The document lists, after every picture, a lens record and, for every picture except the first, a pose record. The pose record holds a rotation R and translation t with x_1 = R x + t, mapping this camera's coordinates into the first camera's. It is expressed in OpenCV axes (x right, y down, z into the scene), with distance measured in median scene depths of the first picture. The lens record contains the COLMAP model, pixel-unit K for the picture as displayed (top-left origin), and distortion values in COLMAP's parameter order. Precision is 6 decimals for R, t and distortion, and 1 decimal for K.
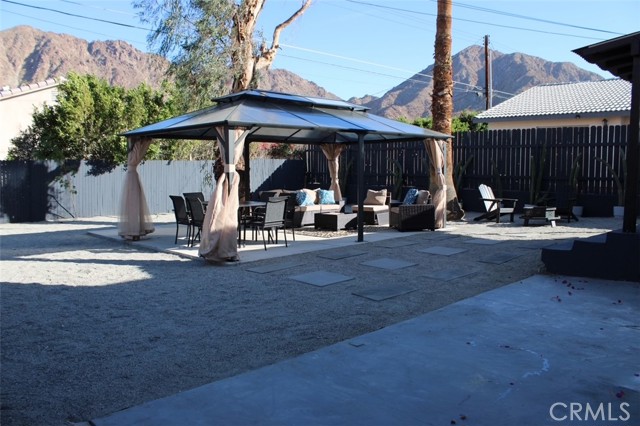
lens RADIAL K [[533.8, 0, 321.8], [0, 533.8, 216.2], [0, 0, 1]] dist [-0.137645, 0.089155]
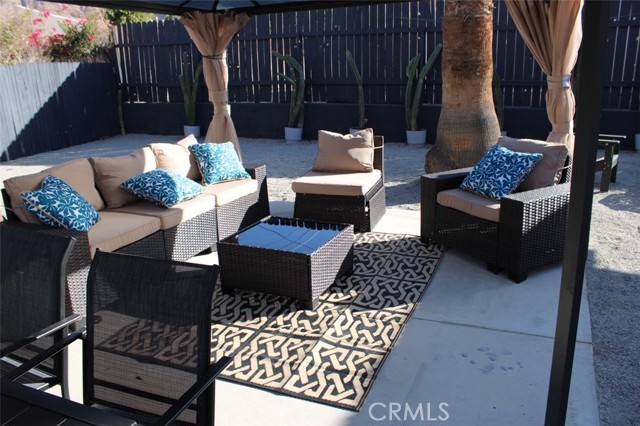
lens RADIAL K [[533.8, 0, 319.5], [0, 533.8, 209.1], [0, 0, 1]] dist [-0.137645, 0.089155]
pose [[0.935241, -0.114946, 0.334830, -0.051479], [0.056310, 0.982080, 0.179858, -0.063809], [-0.349504, -0.149356, 0.924954, 0.633812]]
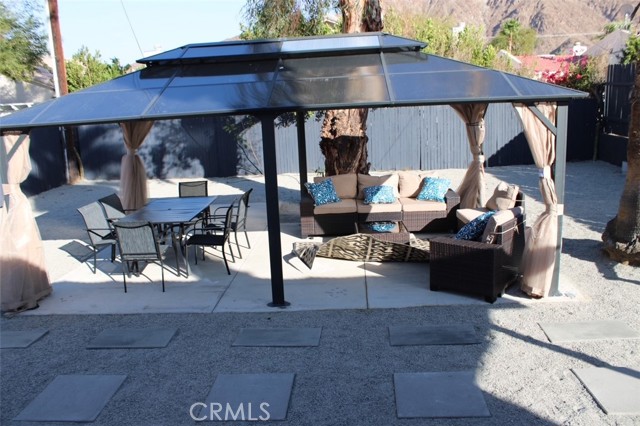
lens RADIAL K [[533.8, 0, 319.9], [0, 533.8, 212.9], [0, 0, 1]] dist [-0.137645, 0.089155]
pose [[0.660340, 0.136092, -0.738532, 0.376135], [-0.017169, 0.985921, 0.166328, -0.107050], [0.750770, -0.097153, 0.653380, 0.492081]]
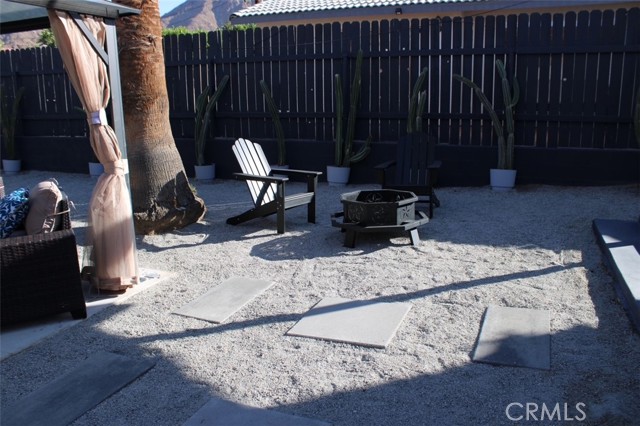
lens RADIAL K [[533.8, 0, 318.1], [0, 533.8, 214.0], [0, 0, 1]] dist [-0.137645, 0.089155]
pose [[0.921365, -0.096778, 0.376457, 0.192990], [0.048404, 0.989537, 0.135920, -0.055858], [-0.385672, -0.107010, 0.916409, 0.569199]]
